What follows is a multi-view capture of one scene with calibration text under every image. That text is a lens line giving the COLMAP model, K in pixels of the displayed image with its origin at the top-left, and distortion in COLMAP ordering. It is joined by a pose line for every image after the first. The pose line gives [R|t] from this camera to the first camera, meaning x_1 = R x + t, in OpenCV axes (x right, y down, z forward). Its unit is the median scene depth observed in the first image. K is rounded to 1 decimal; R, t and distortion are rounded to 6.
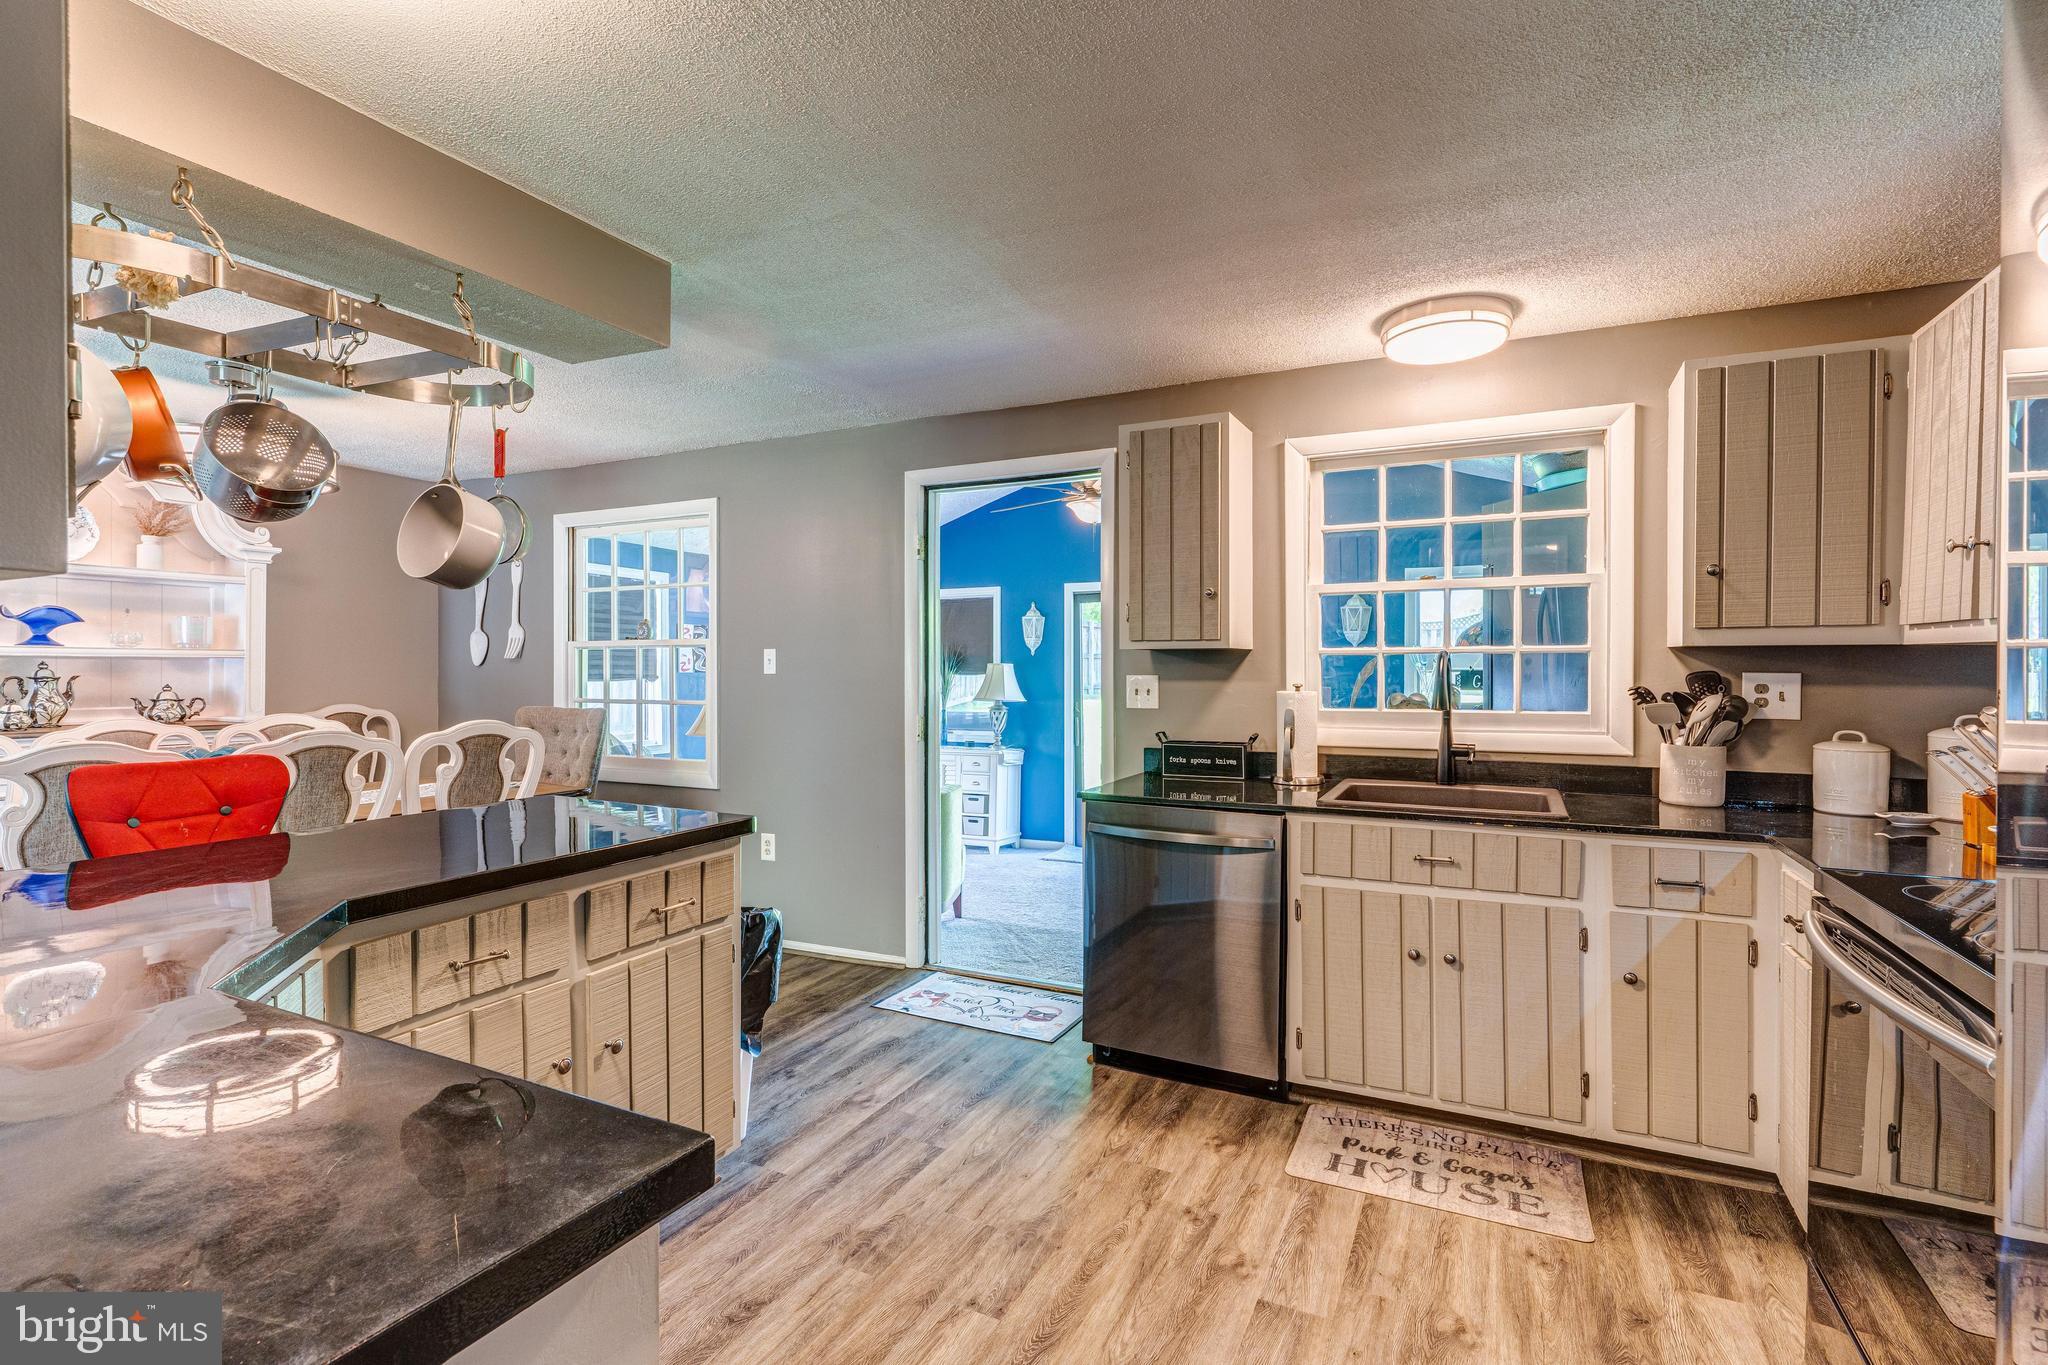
lens RADIAL K [[967.5, 0, 1023.3], [0, 967.5, 676.0], [0, 0, 1]] dist [0.002091, 0.001053]
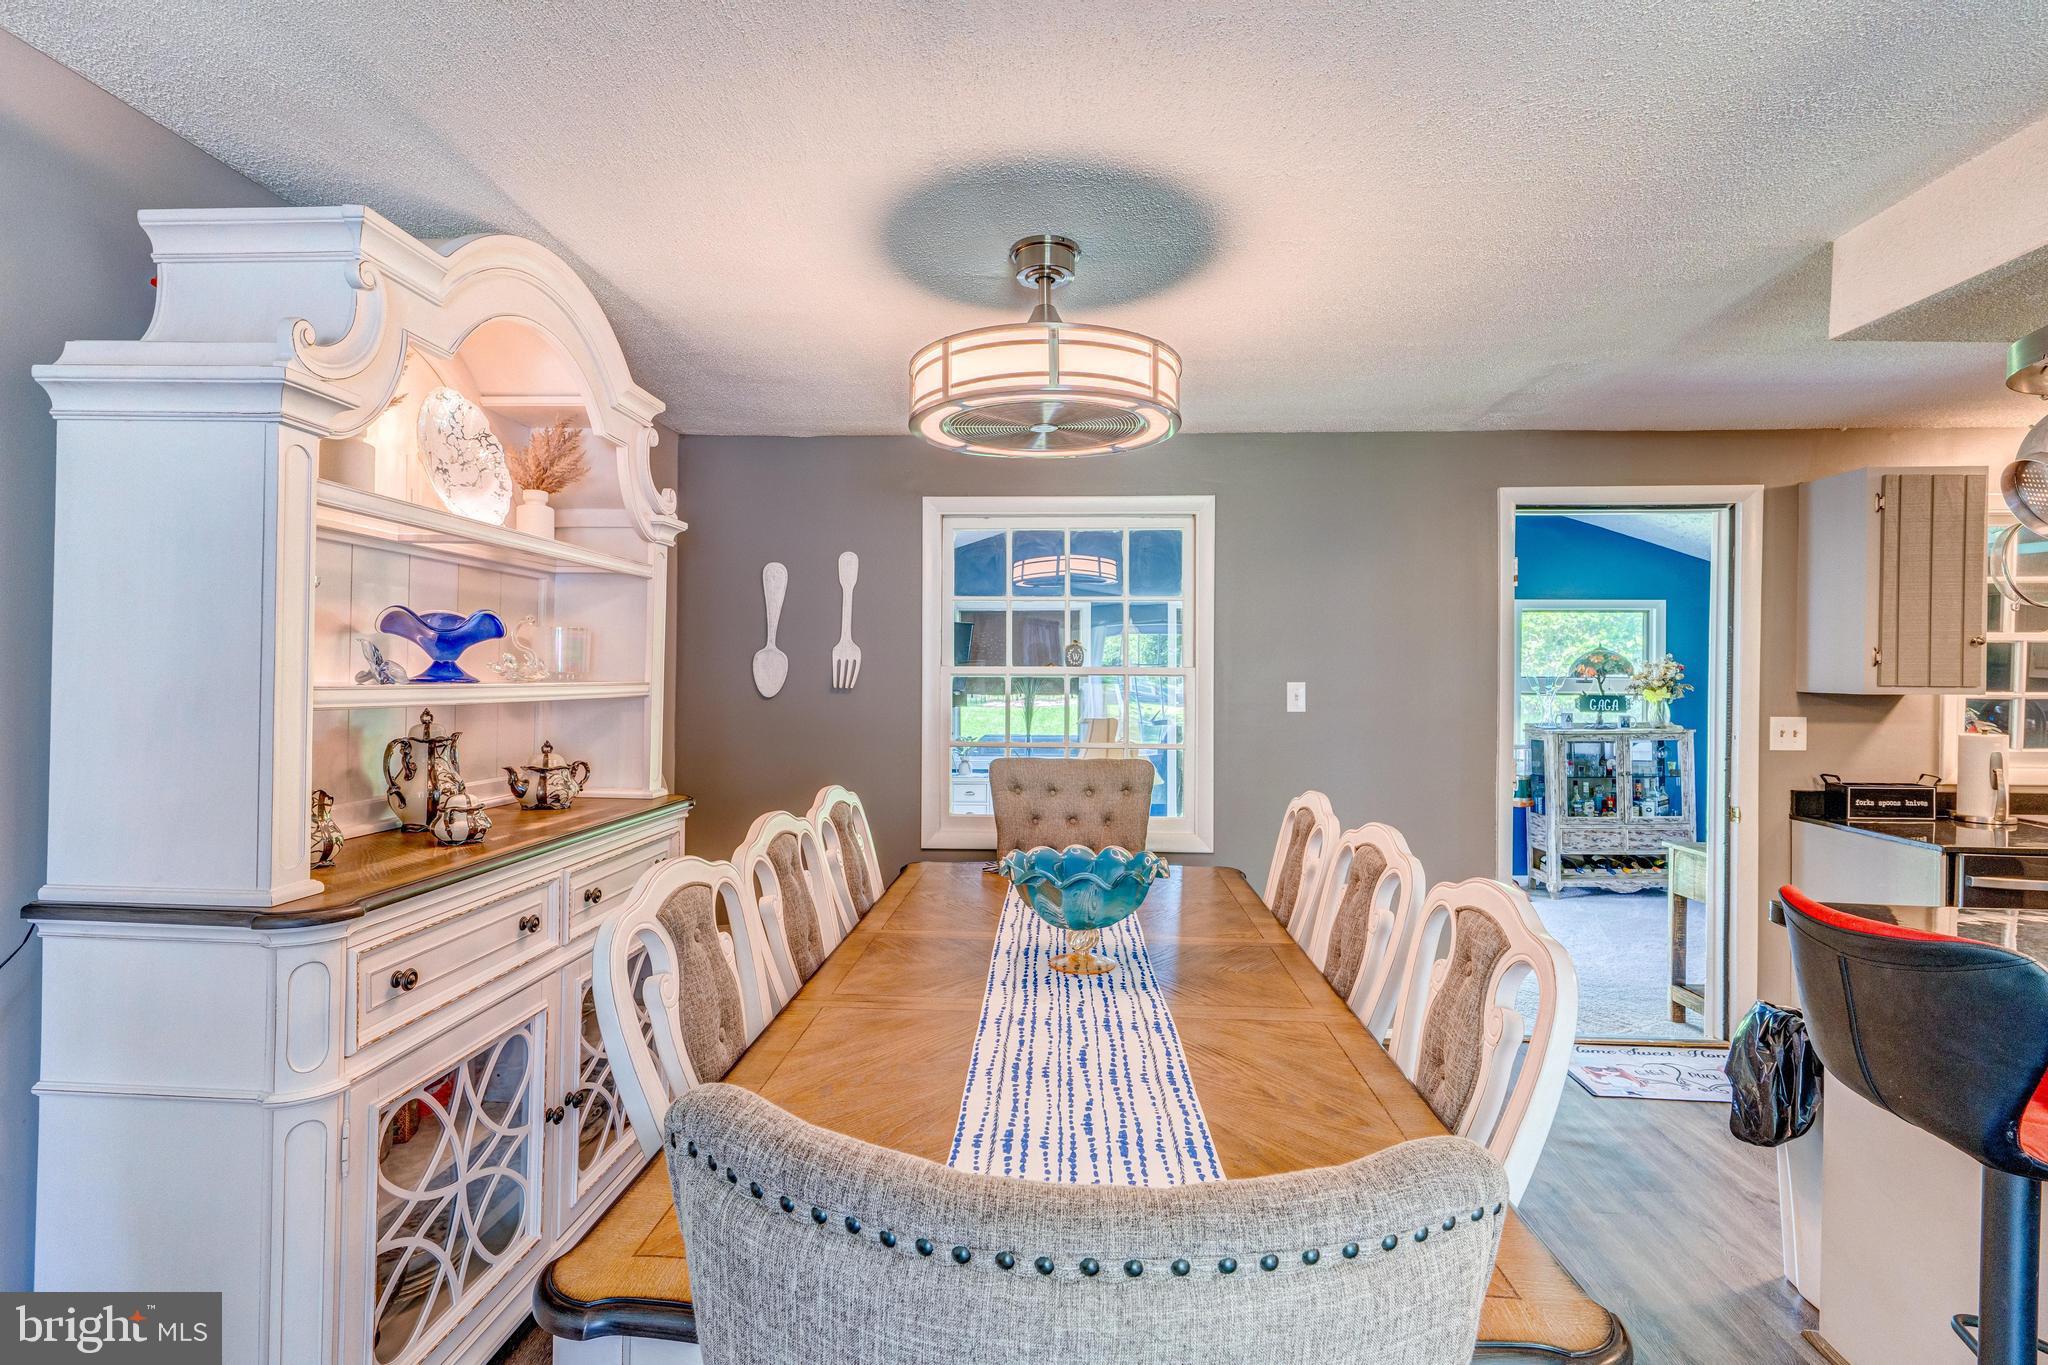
lens RADIAL K [[966.5, 0, 1021.6], [0, 966.5, 678.8], [0, 0, 1]] dist [0.003693, 0.000203]
pose [[0.919595, 0.003515, 0.392853, -1.251070], [-0.003895, 0.999992, 0.000170, -0.046854], [-0.392849, -0.001686, 0.919601, 0.500437]]
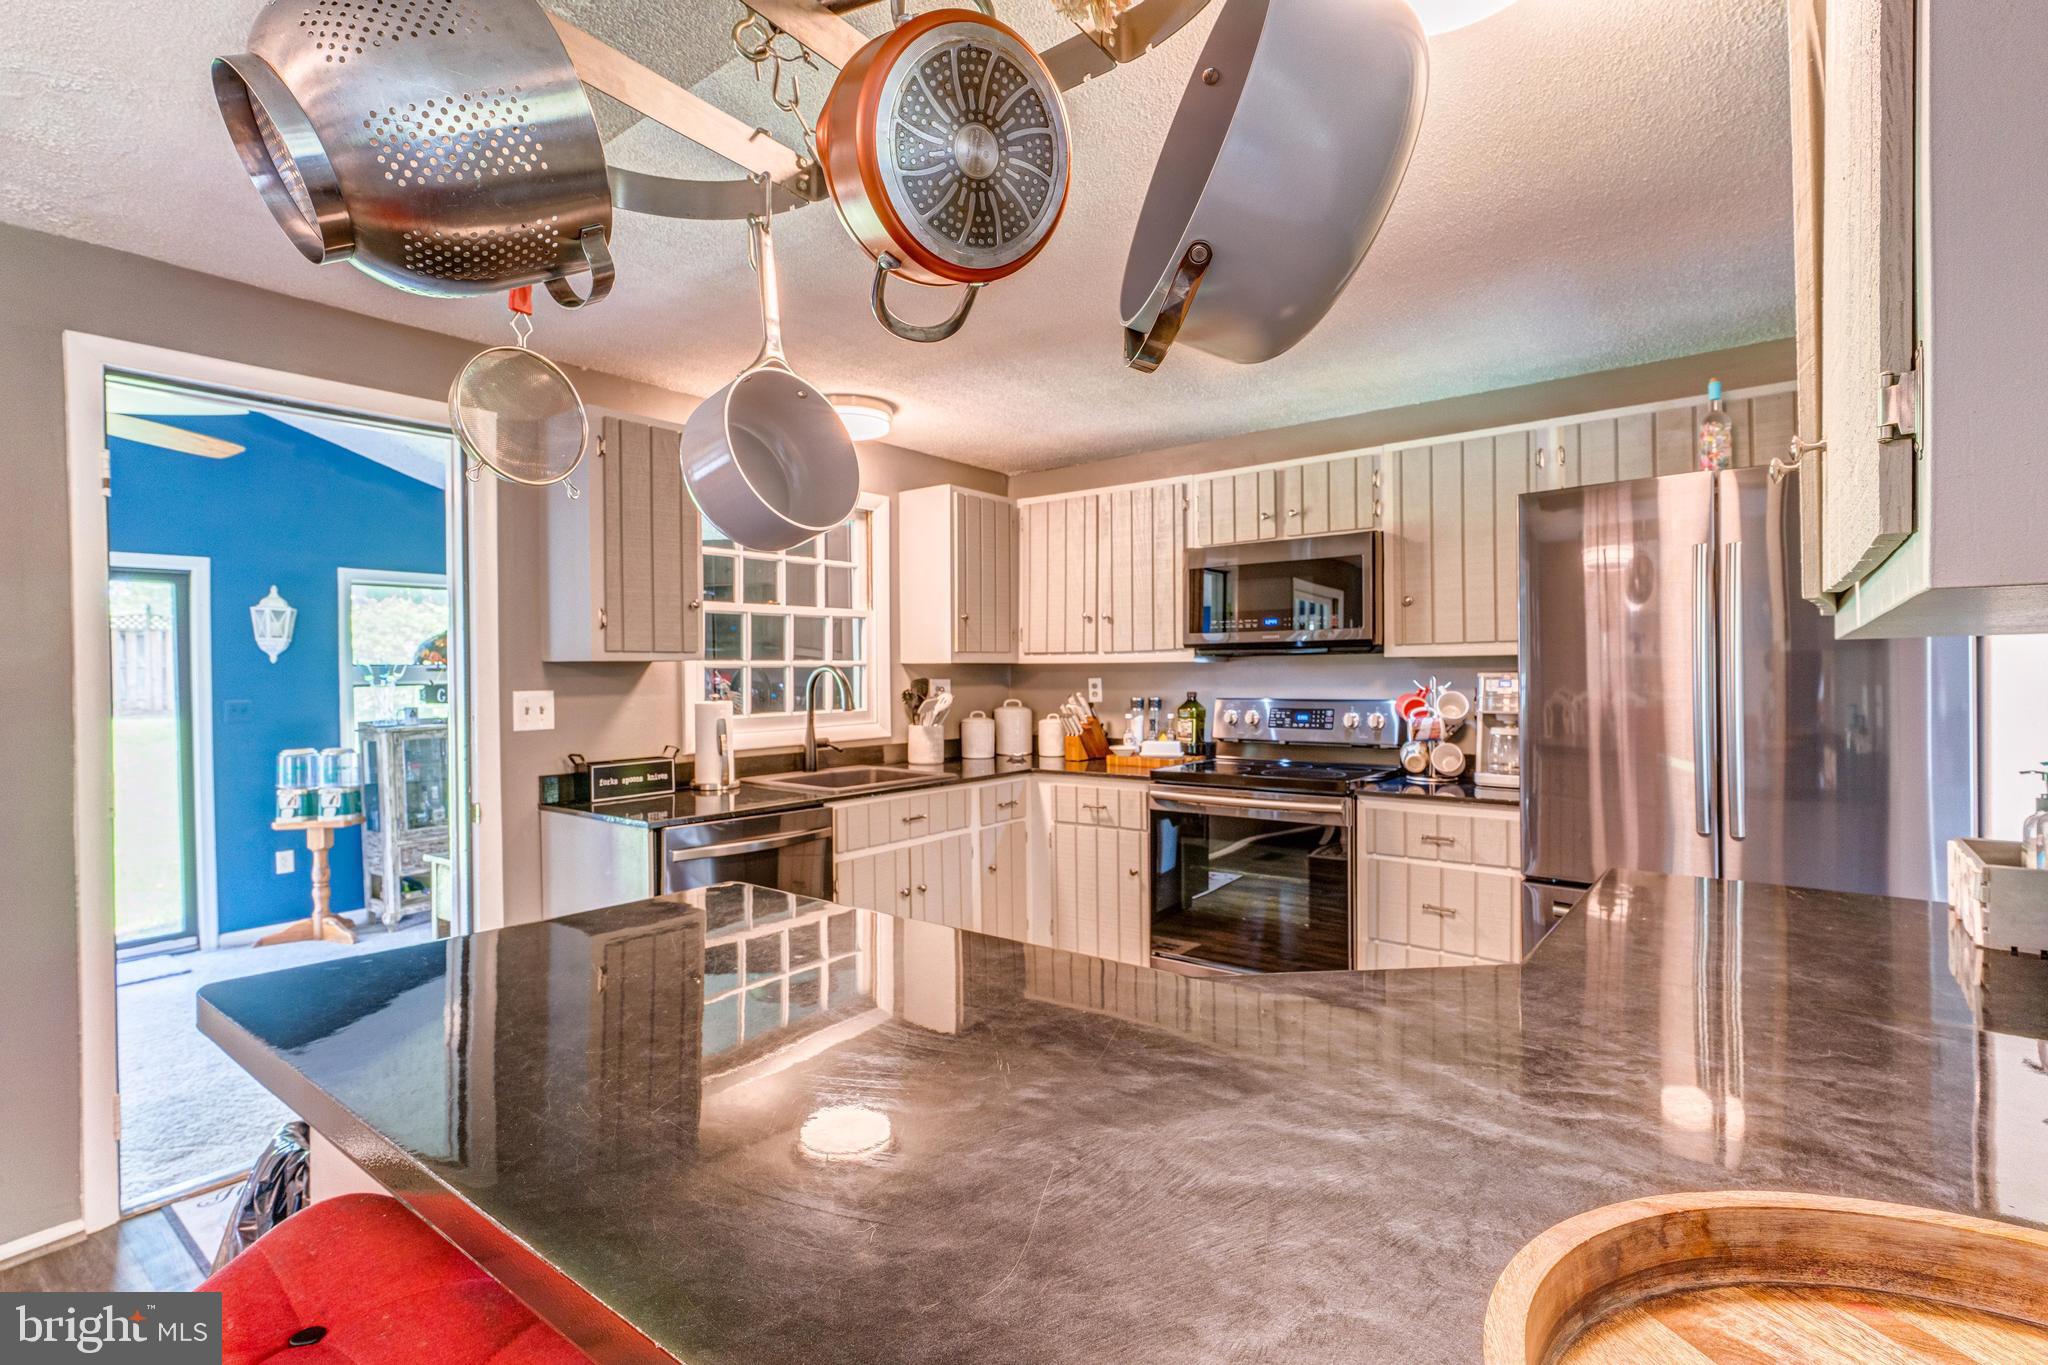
lens RADIAL K [[971.1, 0, 1023.5], [0, 971.1, 677.6], [0, 0, 1]] dist [0.002442, 0.000302]
pose [[0.196208, -0.007661, 0.980532, -0.793732], [0.019901, 0.999795, 0.003829, -0.009311], [-0.980360, 0.018763, 0.196320, 0.520276]]
